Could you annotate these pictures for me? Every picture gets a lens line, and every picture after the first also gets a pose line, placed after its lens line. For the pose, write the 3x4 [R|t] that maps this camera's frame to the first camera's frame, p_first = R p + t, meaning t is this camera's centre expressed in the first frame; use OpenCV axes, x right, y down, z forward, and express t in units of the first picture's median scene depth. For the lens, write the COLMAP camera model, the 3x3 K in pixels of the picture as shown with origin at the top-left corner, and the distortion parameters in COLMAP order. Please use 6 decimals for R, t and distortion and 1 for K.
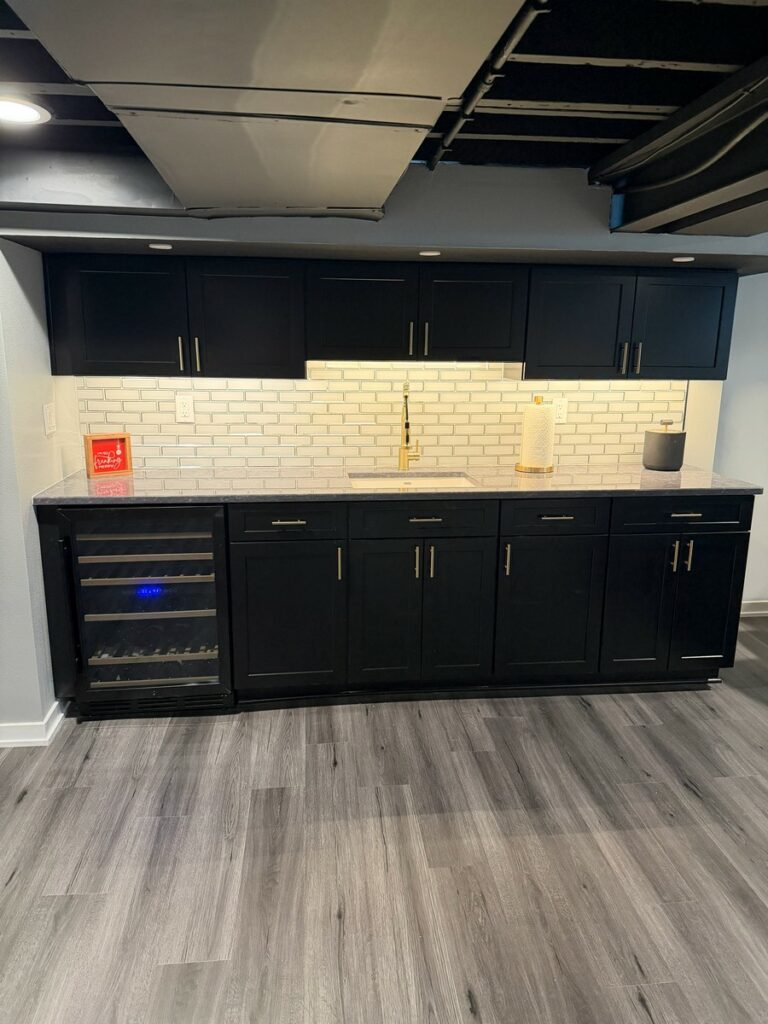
lens RADIAL K [[726.2, 0, 384.0], [0, 726.2, 512.0], [0, 0, 1]] dist [0.093295, -0.089275]
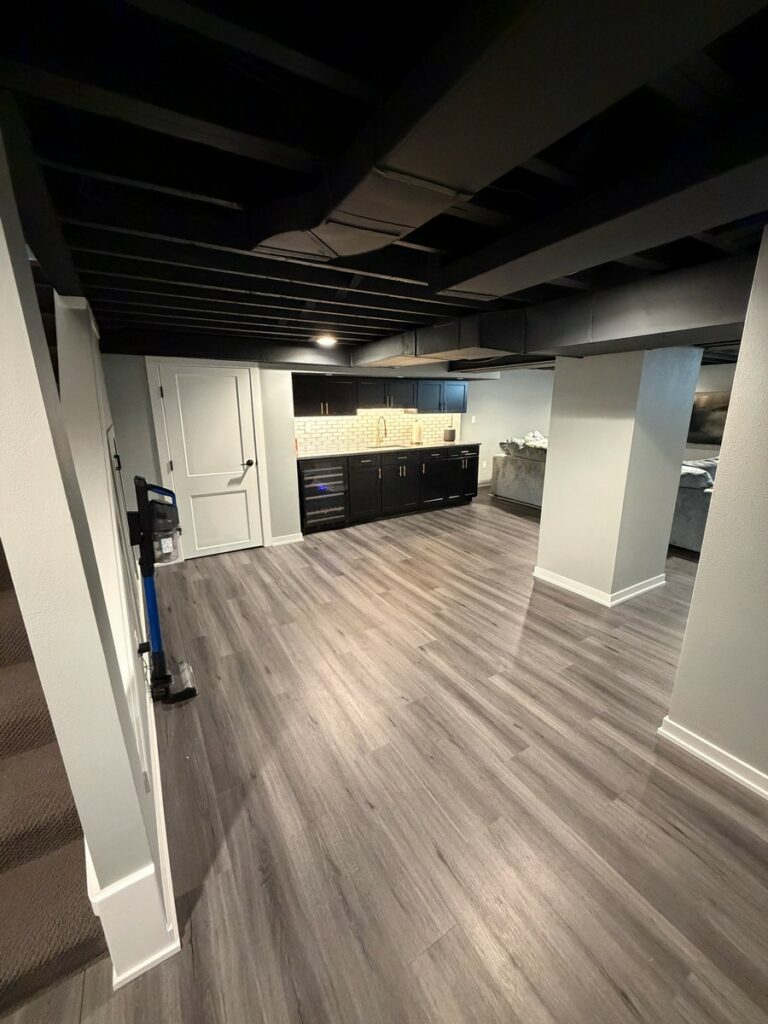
lens RADIAL K [[403.6, 0, 380.7], [0, 403.6, 512.2], [0, 0, 1]] dist [0.000161, -0.000153]
pose [[0.907369, -0.125707, 0.401097, -0.743339], [0.105592, 0.991802, 0.071968, 0.105906], [-0.406856, -0.022949, 0.913204, -0.579582]]
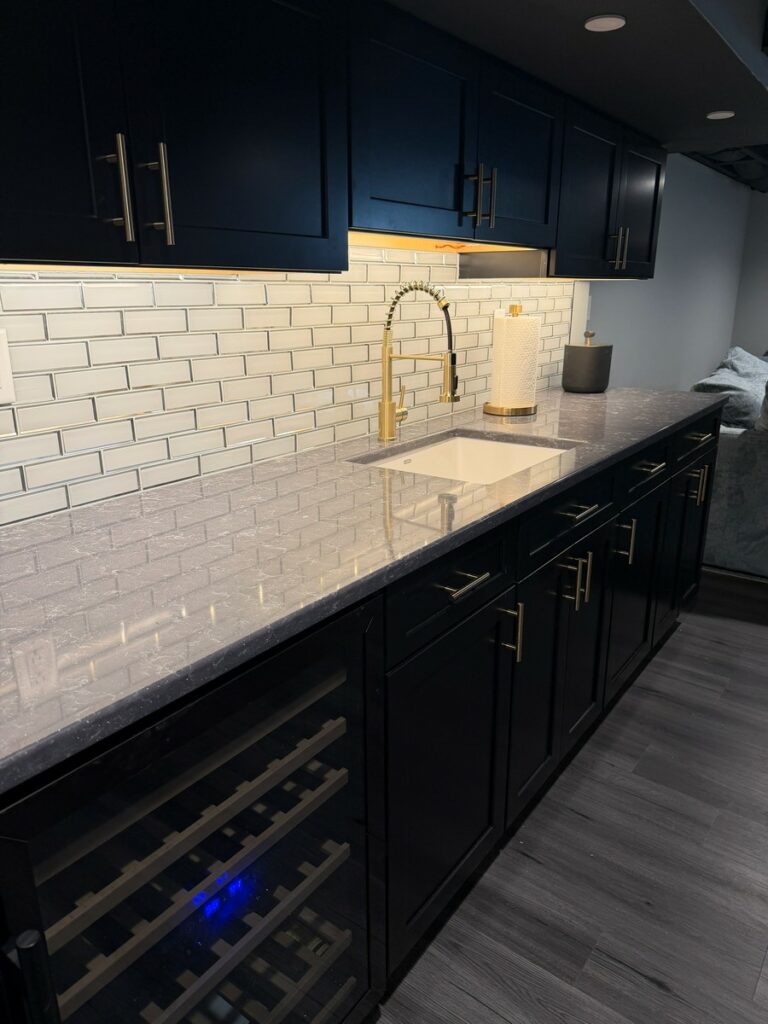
lens RADIAL K [[729.5, 0, 386.5], [0, 729.5, 512.9], [0, 0, 1]] dist [0.035121, -0.032088]
pose [[0.674069, -0.229470, 0.702122, -0.445761], [0.161860, 0.973308, 0.162707, -0.107442], [-0.720717, 0.003970, 0.693218, 0.669741]]
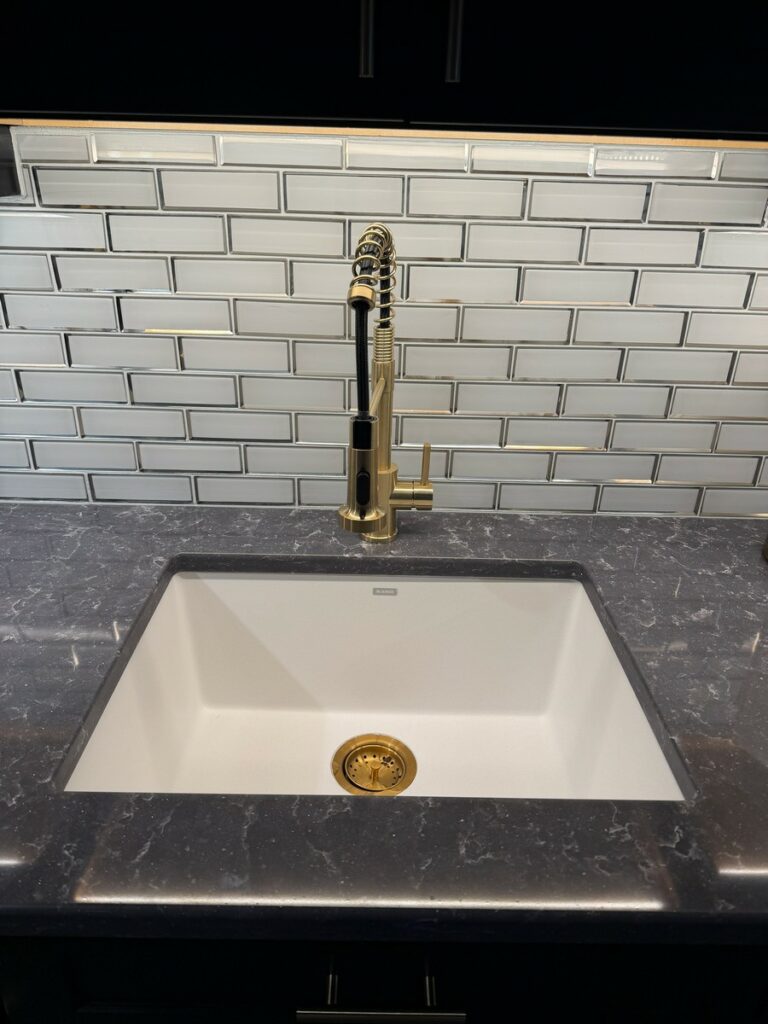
lens RADIAL K [[729.5, 0, 386.5], [0, 729.5, 512.9], [0, 0, 1]] dist [0.035121, -0.032088]
pose [[0.993197, 0.066833, -0.095361, 0.065435], [-0.041574, 0.968445, 0.245736, -0.158197], [0.108775, -0.240099, 0.964635, 0.797549]]
